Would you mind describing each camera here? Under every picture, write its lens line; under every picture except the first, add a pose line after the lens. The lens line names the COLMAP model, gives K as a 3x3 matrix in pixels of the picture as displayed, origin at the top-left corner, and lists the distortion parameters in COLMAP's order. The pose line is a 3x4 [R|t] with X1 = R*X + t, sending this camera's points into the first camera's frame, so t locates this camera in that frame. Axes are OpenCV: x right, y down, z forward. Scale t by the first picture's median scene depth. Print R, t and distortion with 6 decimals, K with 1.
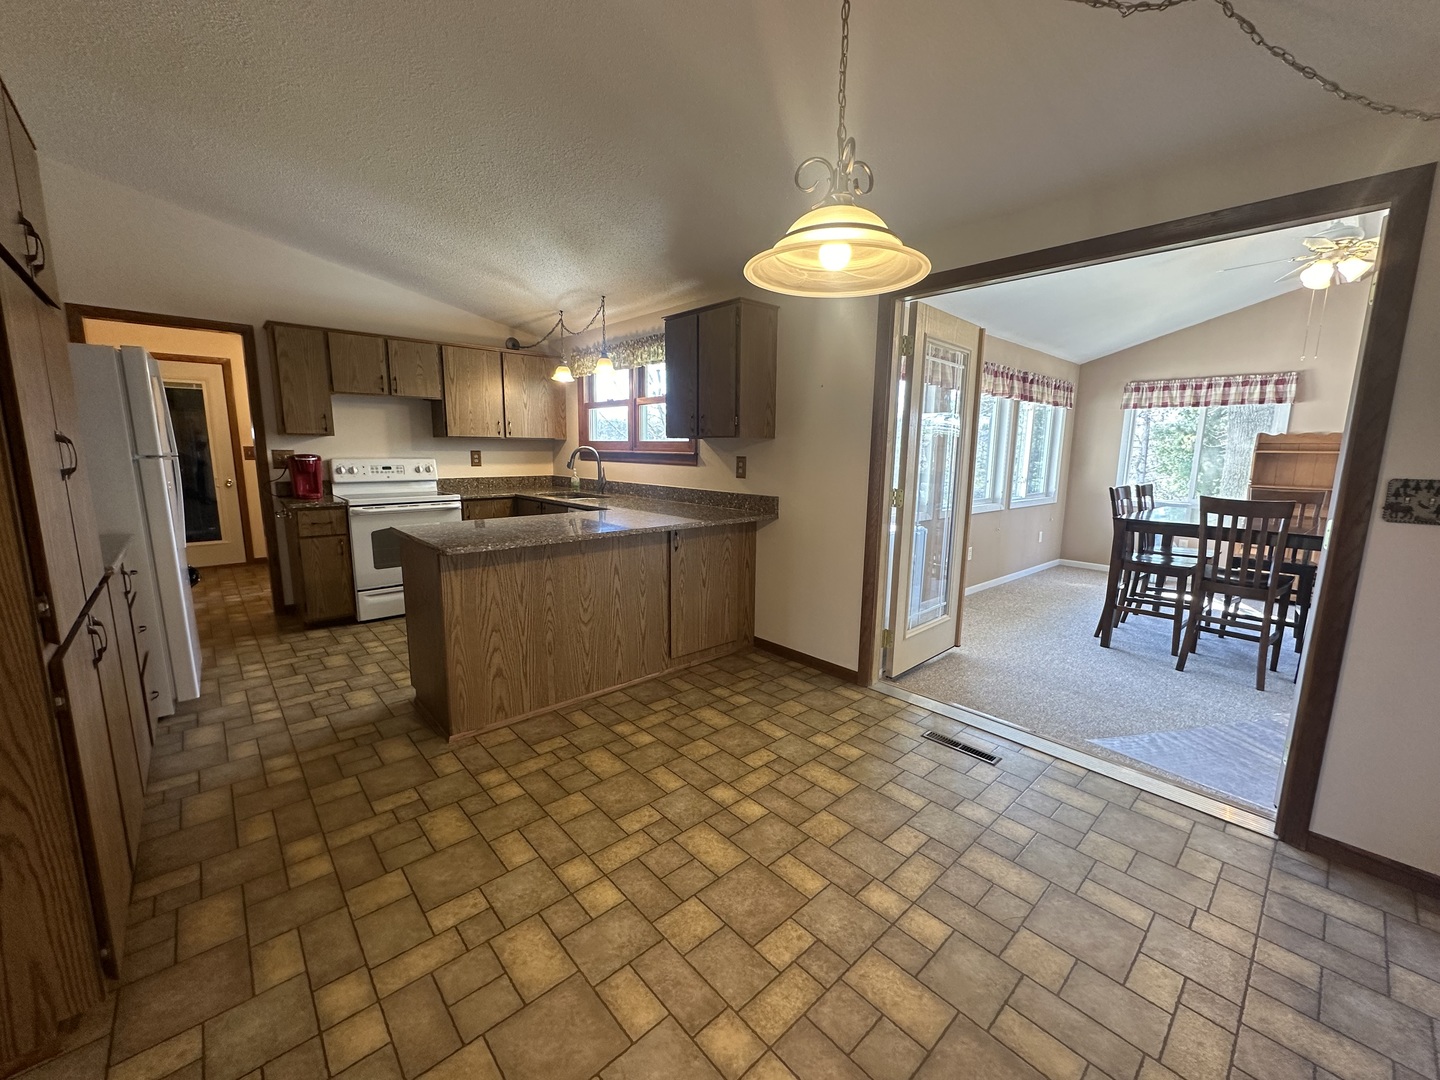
lens RADIAL K [[578.0, 0, 727.8], [0, 578.0, 541.0], [0, 0, 1]] dist [-0.003067, 0.000042]
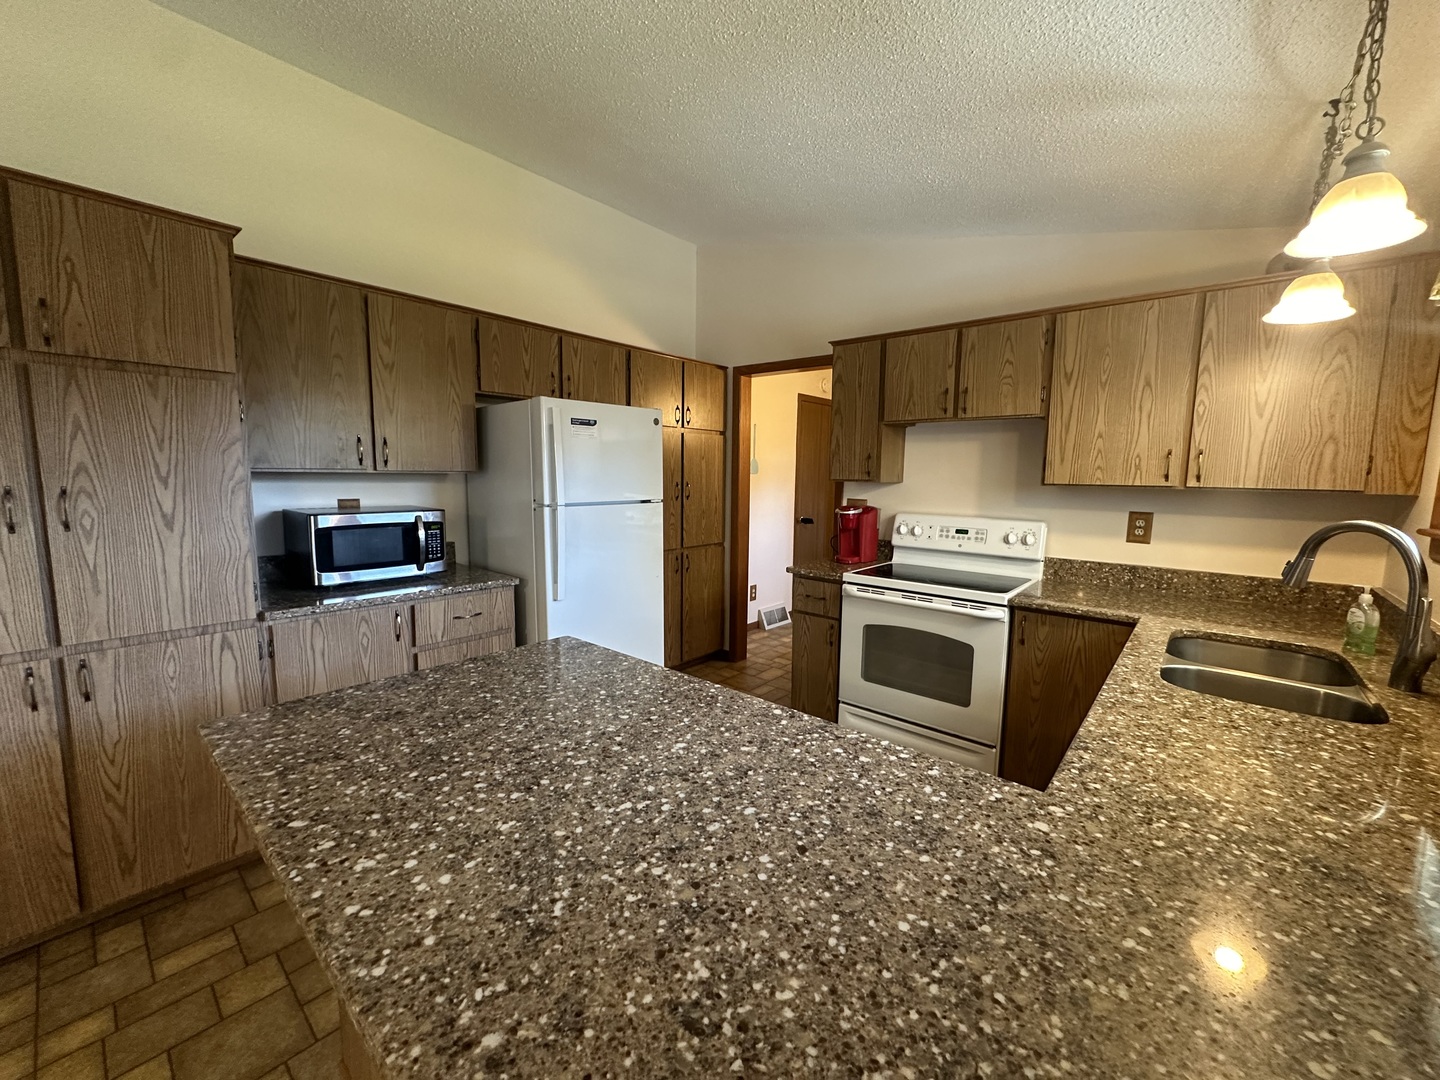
lens RADIAL K [[578.0, 0, 718.7], [0, 578.0, 538.7], [0, 0, 1]] dist [-0.003067, 0.000042]
pose [[0.111696, 0.103461, -0.988342, 0.014903], [-0.173105, 0.981385, 0.083169, -0.129992], [0.978549, 0.161797, 0.127526, 0.678309]]
